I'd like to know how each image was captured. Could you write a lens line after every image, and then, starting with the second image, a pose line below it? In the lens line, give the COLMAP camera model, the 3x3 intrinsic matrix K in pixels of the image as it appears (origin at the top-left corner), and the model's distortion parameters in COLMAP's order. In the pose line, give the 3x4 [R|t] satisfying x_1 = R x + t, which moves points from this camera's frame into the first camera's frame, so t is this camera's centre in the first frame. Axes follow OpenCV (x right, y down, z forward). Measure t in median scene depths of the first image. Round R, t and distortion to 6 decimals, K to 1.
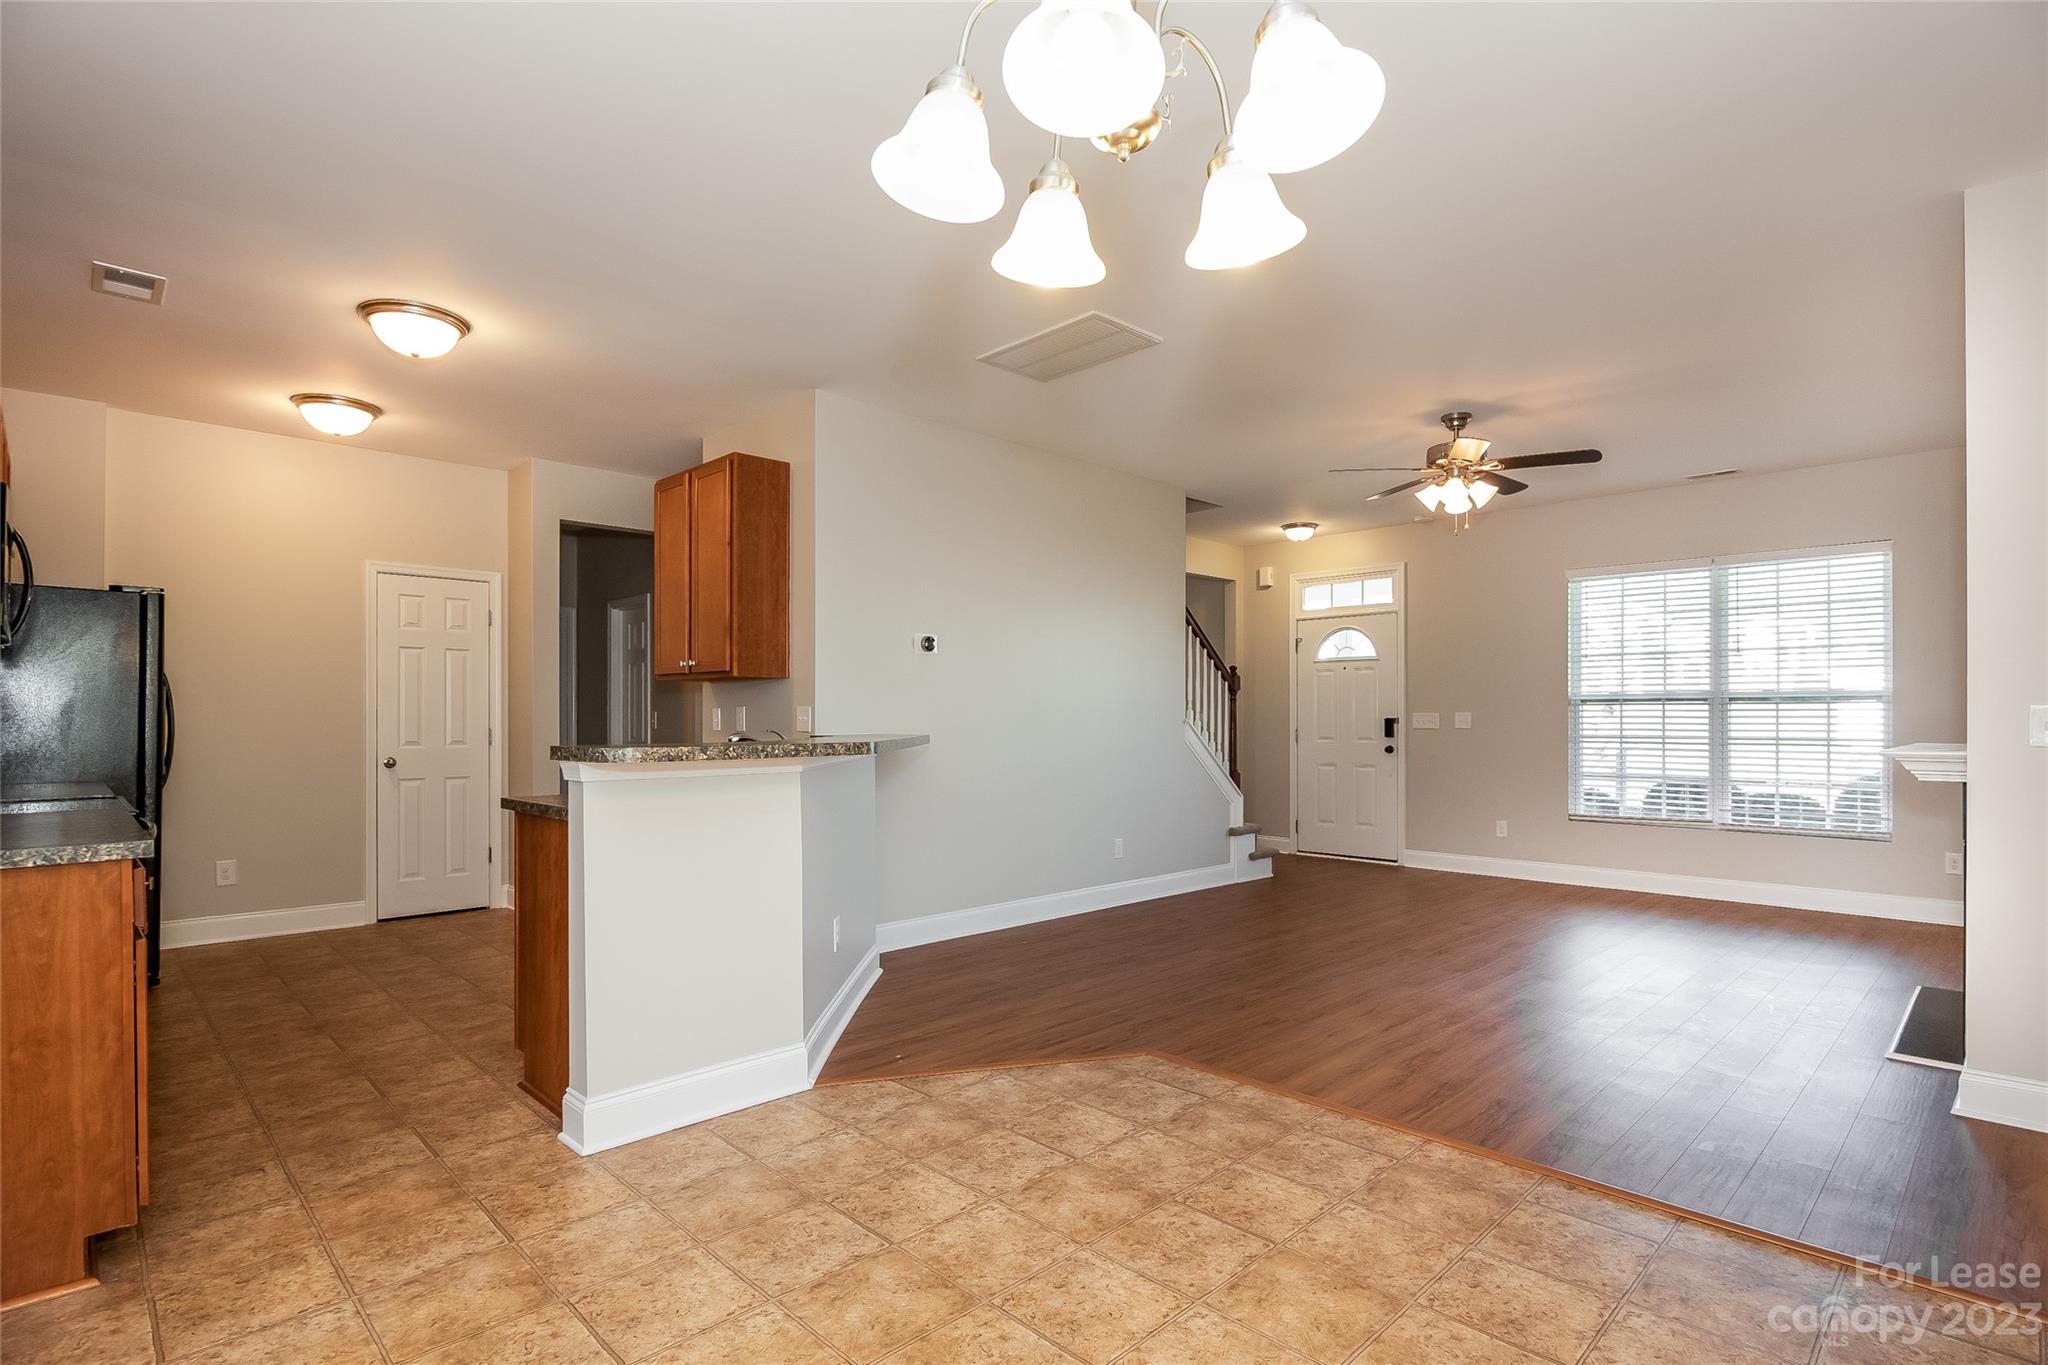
lens RADIAL K [[1010.9, 0, 1015.3], [0, 1010.9, 718.7], [0, 0, 1]] dist [-0.009760, -0.000540]
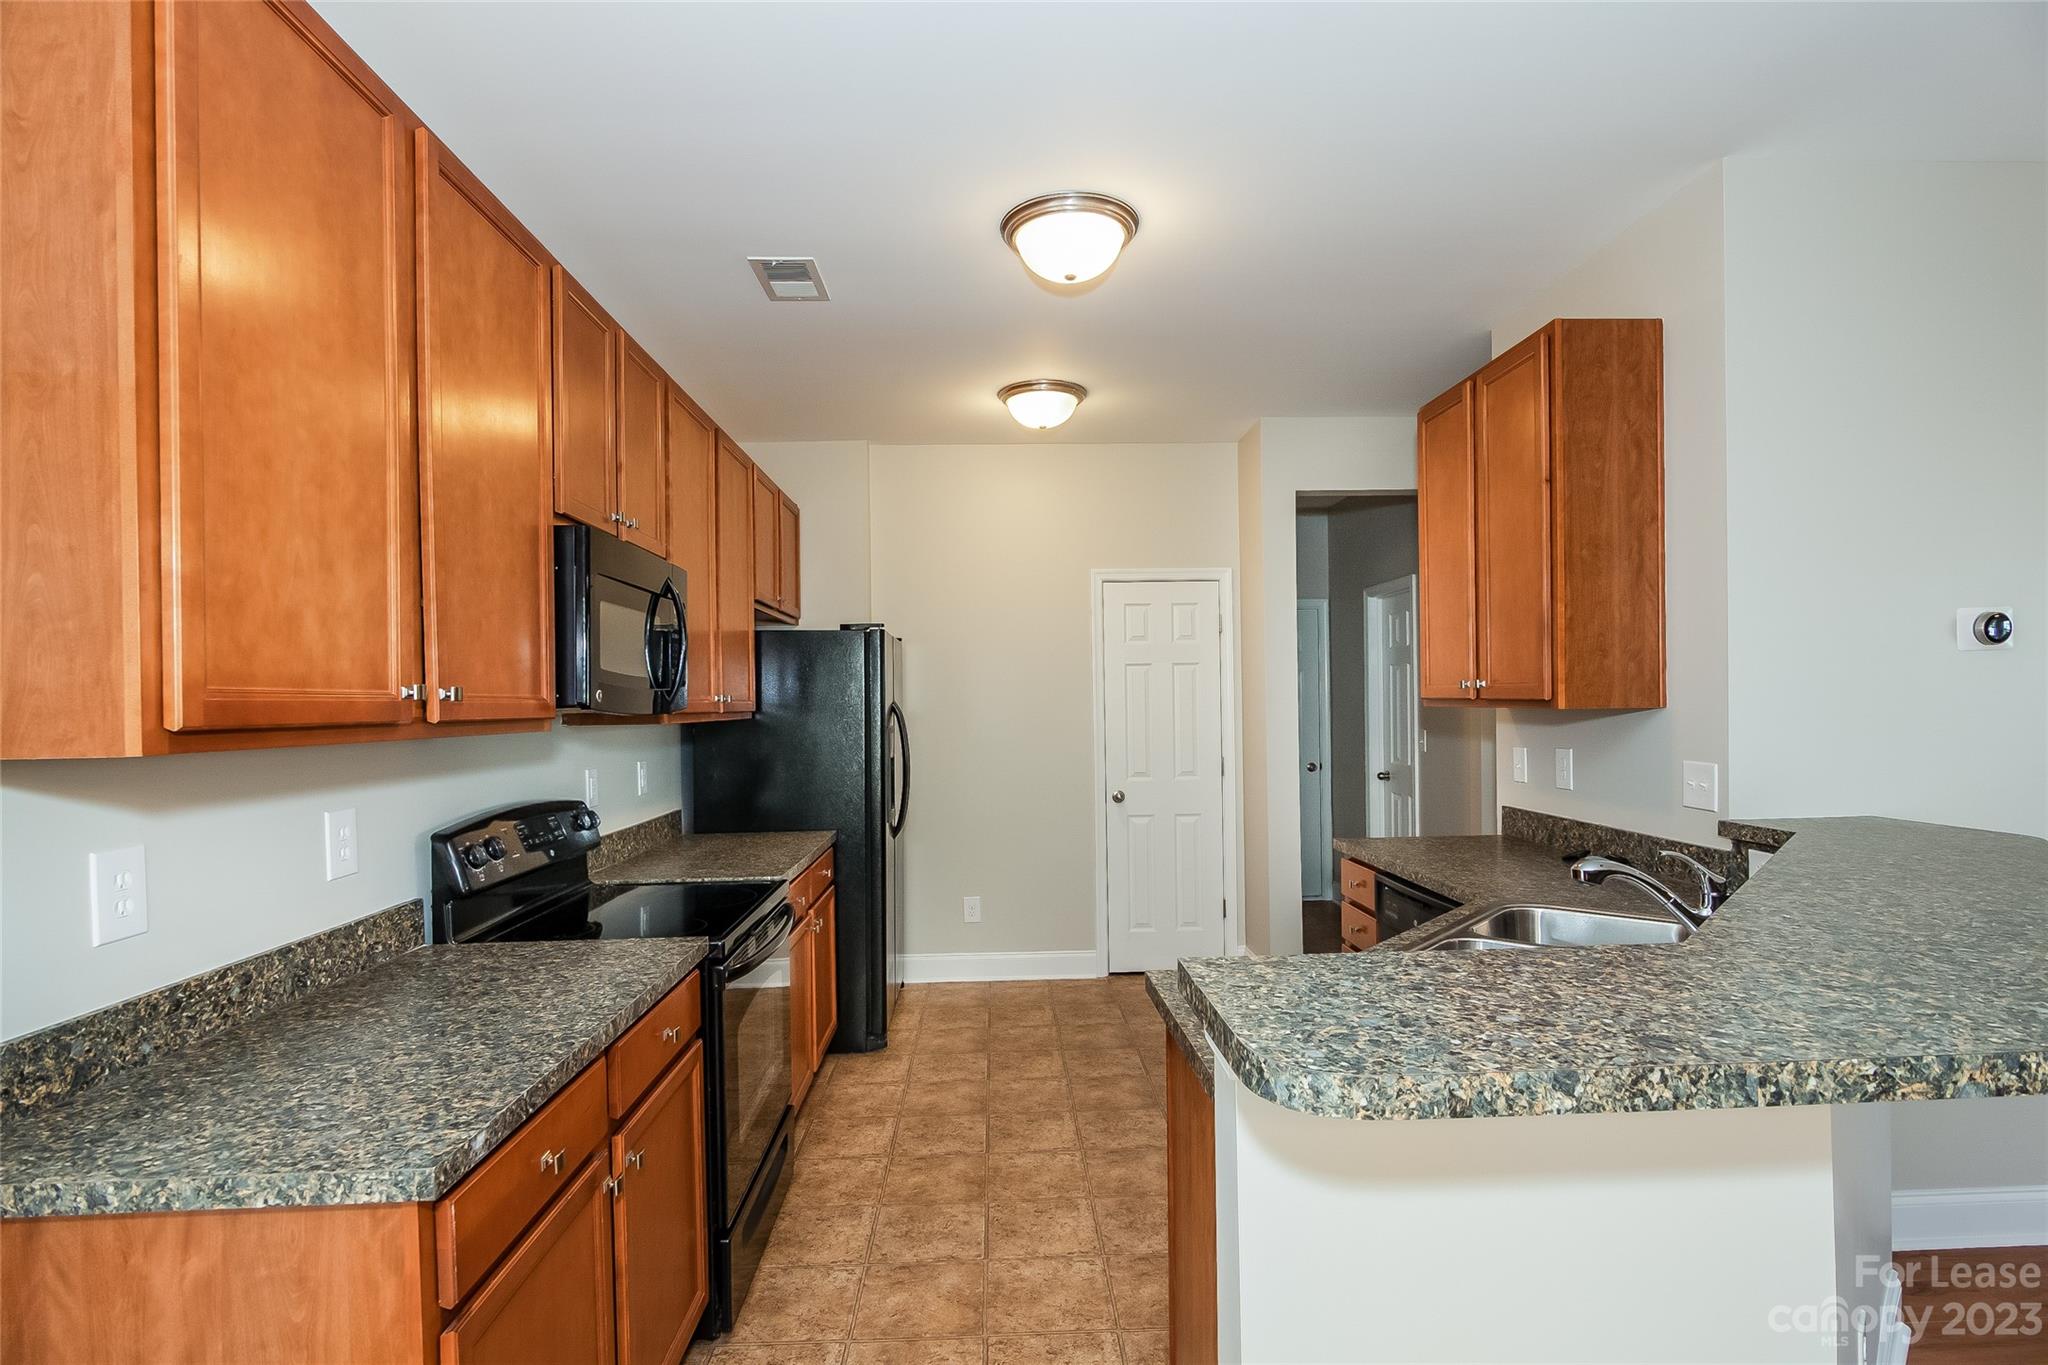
lens RADIAL K [[1010.9, 0, 1015.3], [0, 1010.9, 718.7], [0, 0, 1]] dist [-0.009760, -0.000540]
pose [[0.744728, -0.003223, -0.667360, -0.124935], [0.018453, 0.999705, 0.015764, -0.051262], [0.667112, -0.024055, 0.744569, 0.361134]]
